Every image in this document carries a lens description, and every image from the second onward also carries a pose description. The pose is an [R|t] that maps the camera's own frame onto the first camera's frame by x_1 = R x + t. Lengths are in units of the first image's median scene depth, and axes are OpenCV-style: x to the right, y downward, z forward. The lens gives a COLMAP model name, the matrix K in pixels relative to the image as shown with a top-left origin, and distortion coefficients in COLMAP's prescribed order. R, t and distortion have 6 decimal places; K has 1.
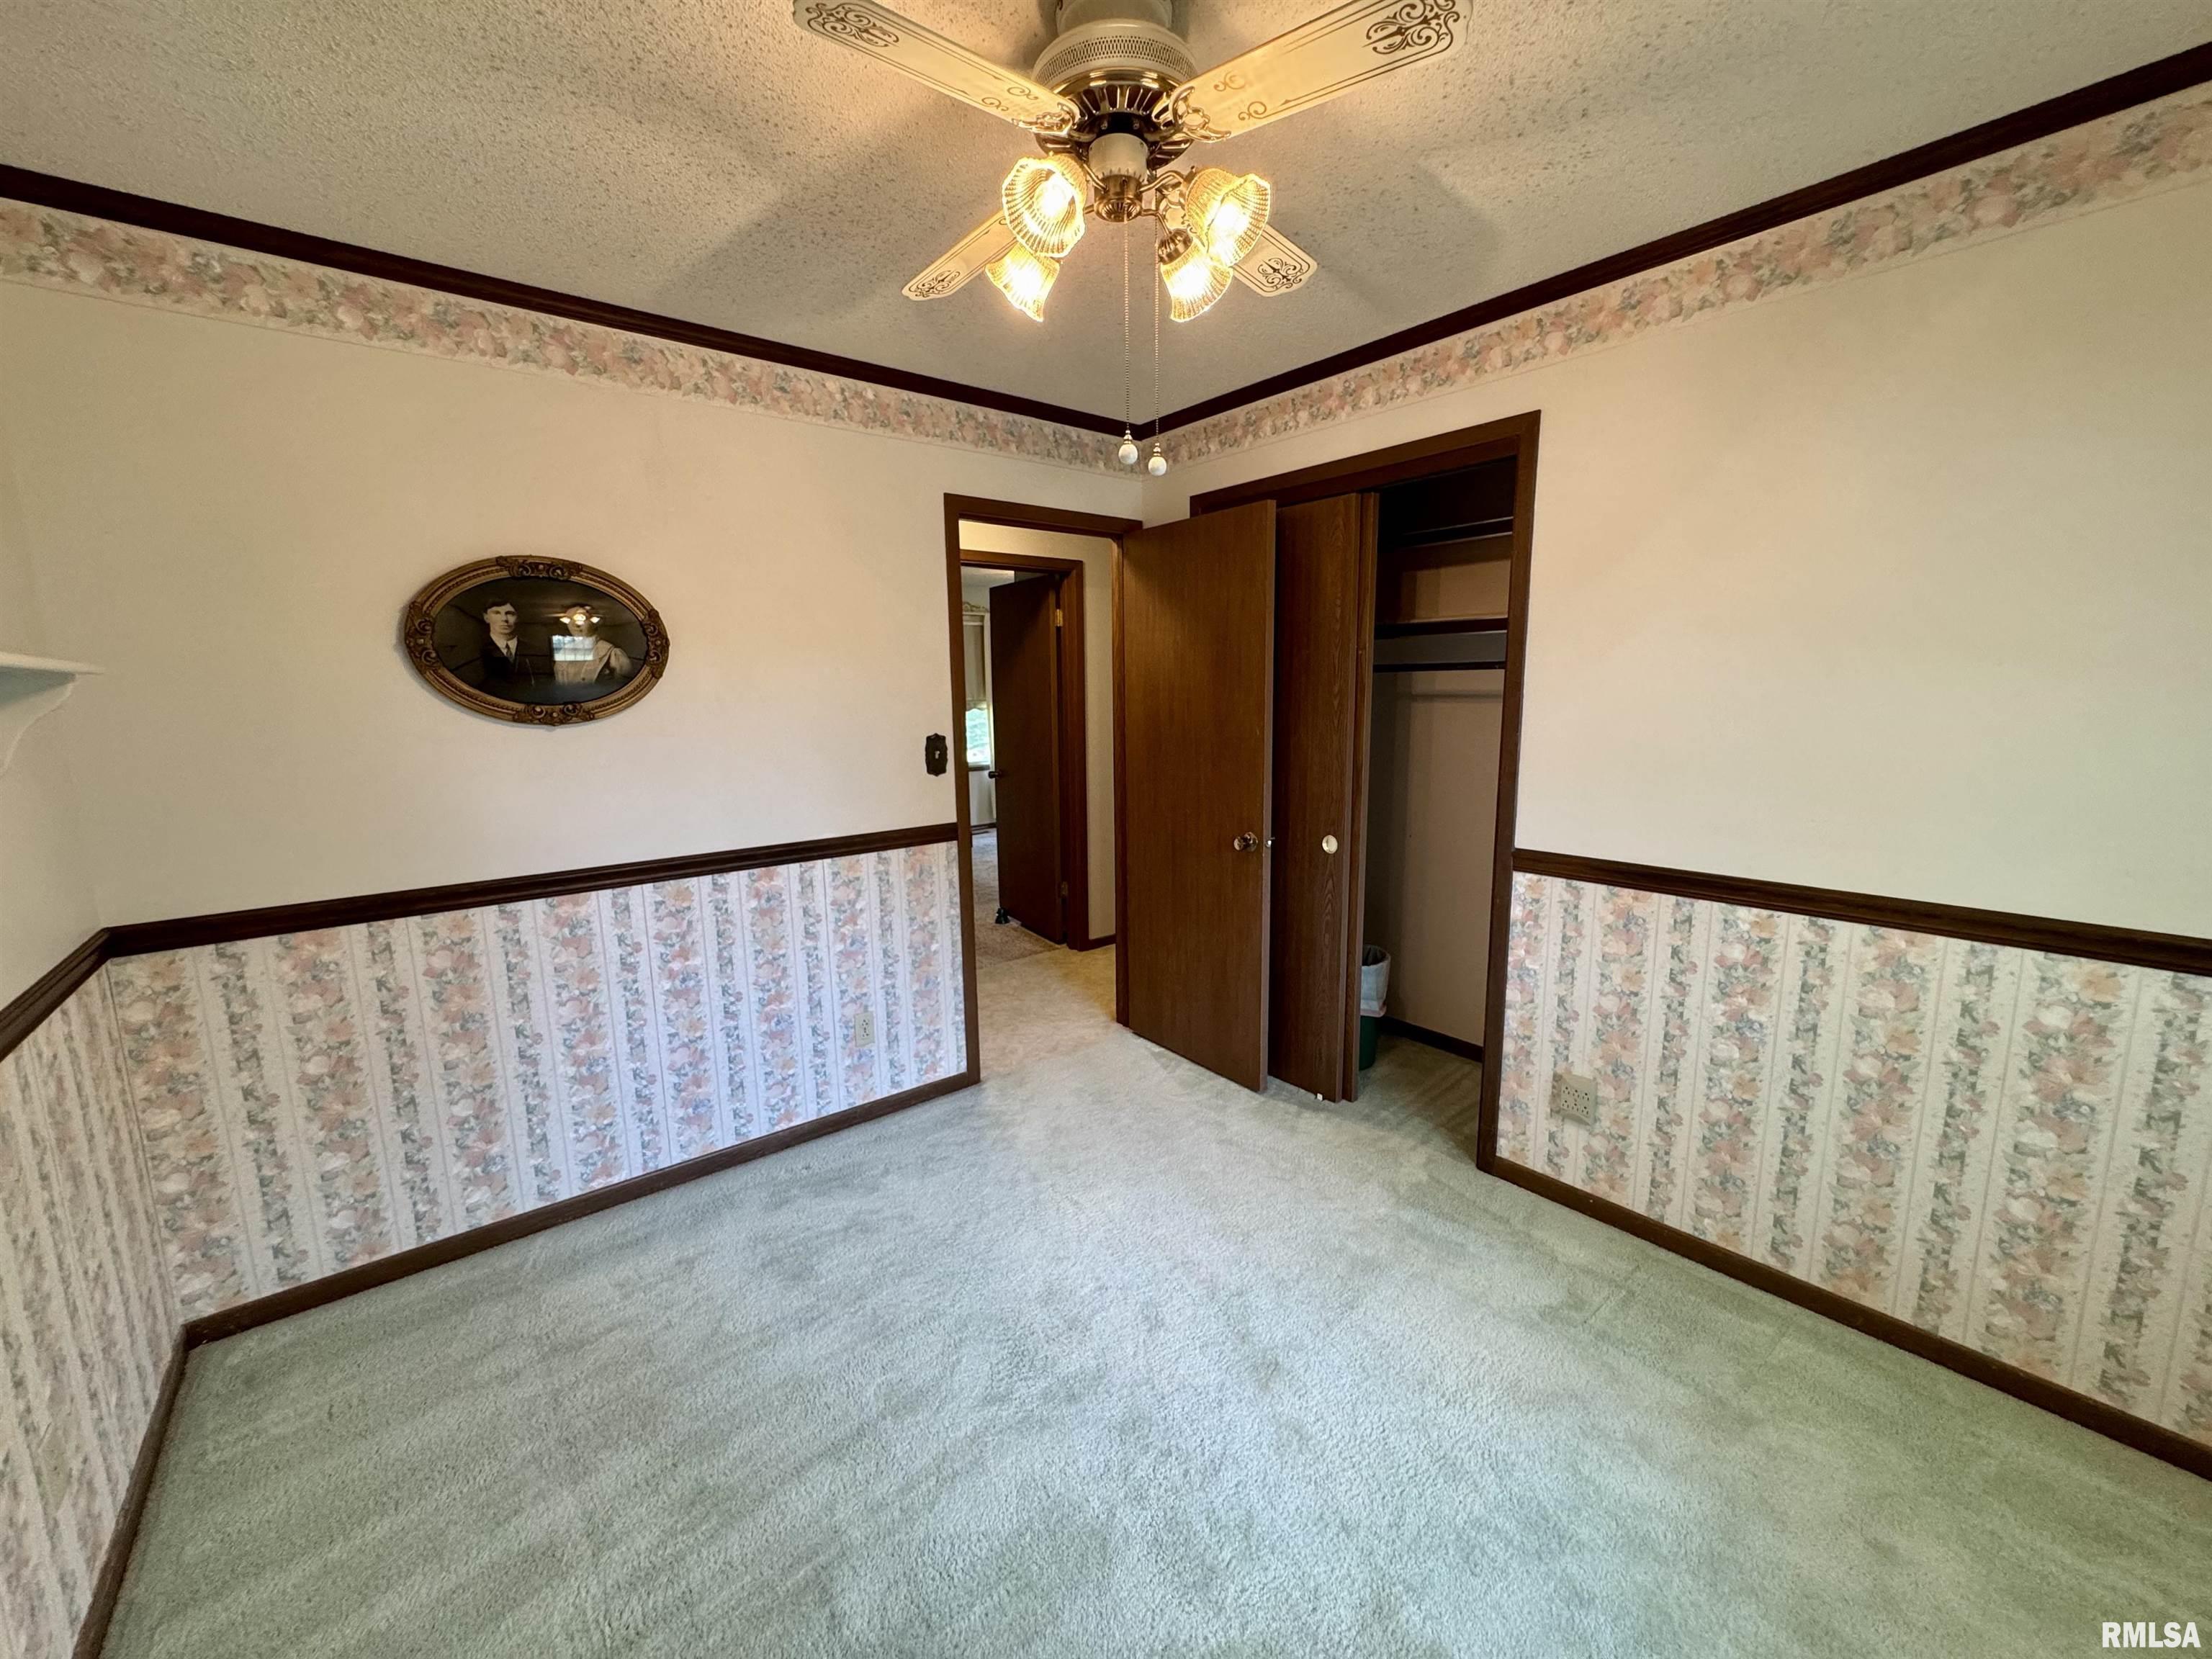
lens RADIAL K [[886.3, 0, 1106.0], [0, 886.3, 829.5], [0, 0, 1]] dist [-0.001612, 0.000126]
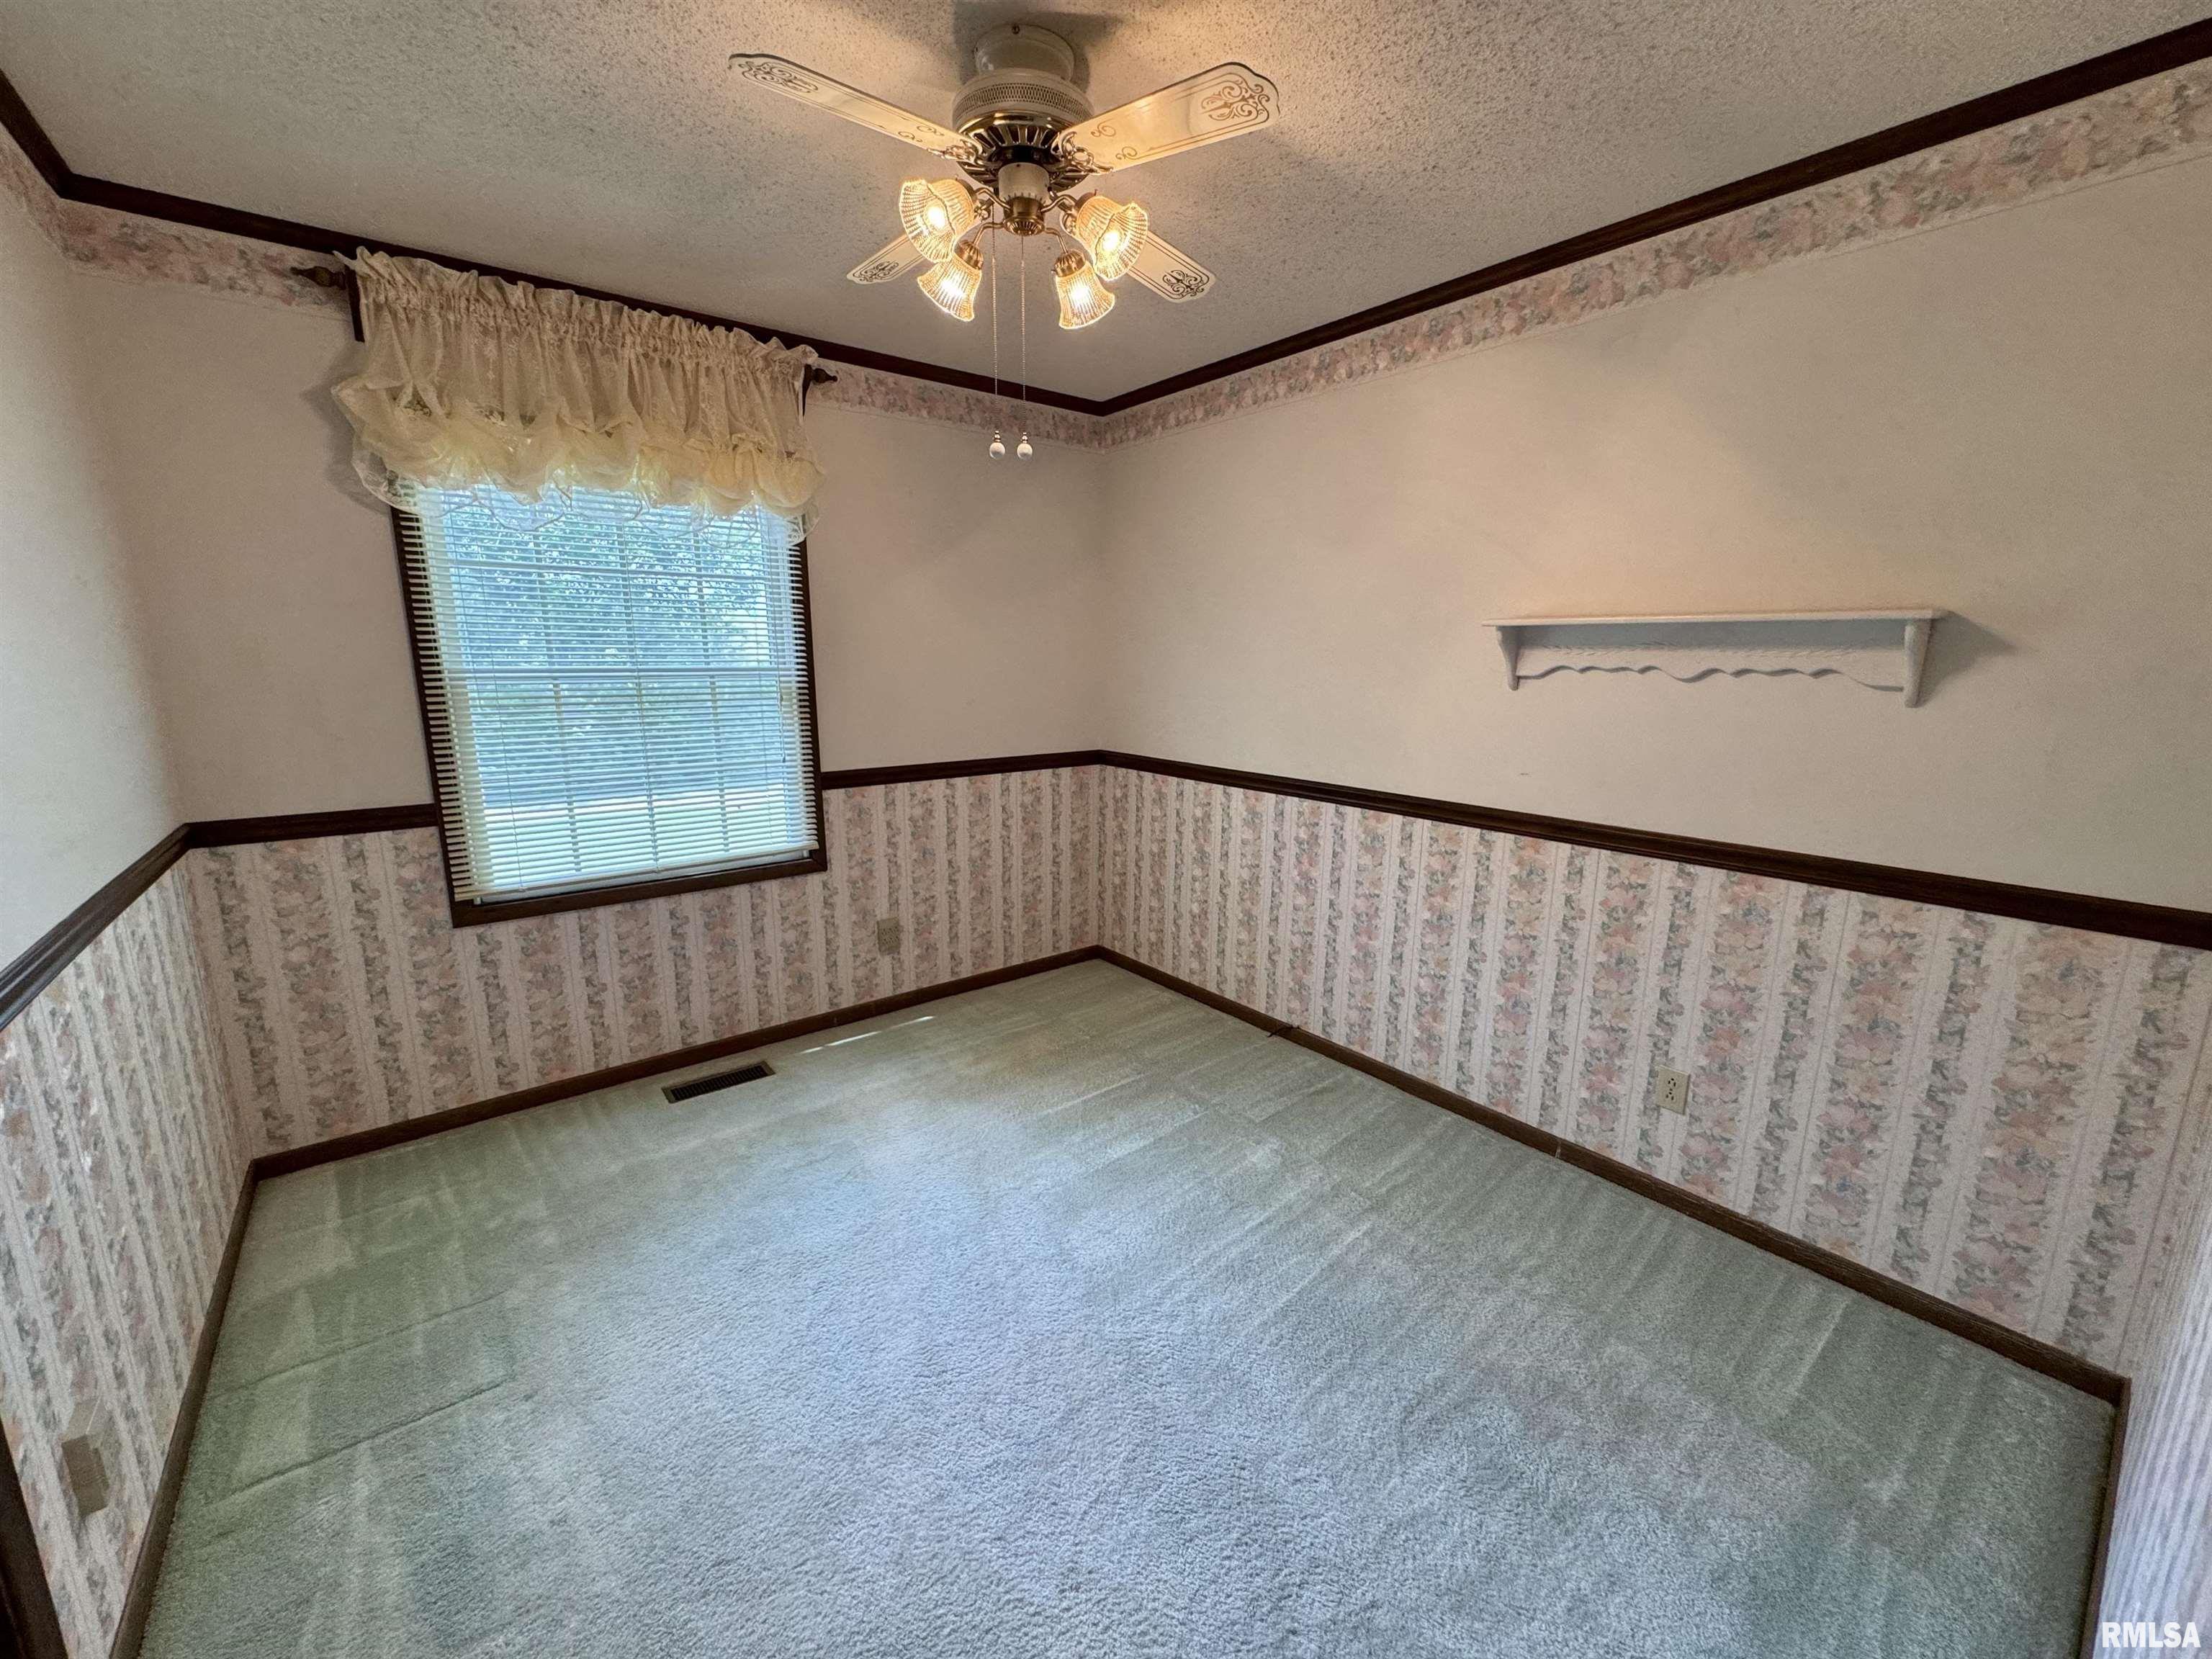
lens RADIAL K [[891.6, 0, 1143.2], [0, 891.6, 800.9], [0, 0, 1]] dist [0.019602, -0.009274]
pose [[0.999462, 0.003232, 0.032631, 0.135676], [-0.003483, 0.999965, 0.007625, 0.025702], [-0.032606, -0.007734, 0.999438, -0.166970]]
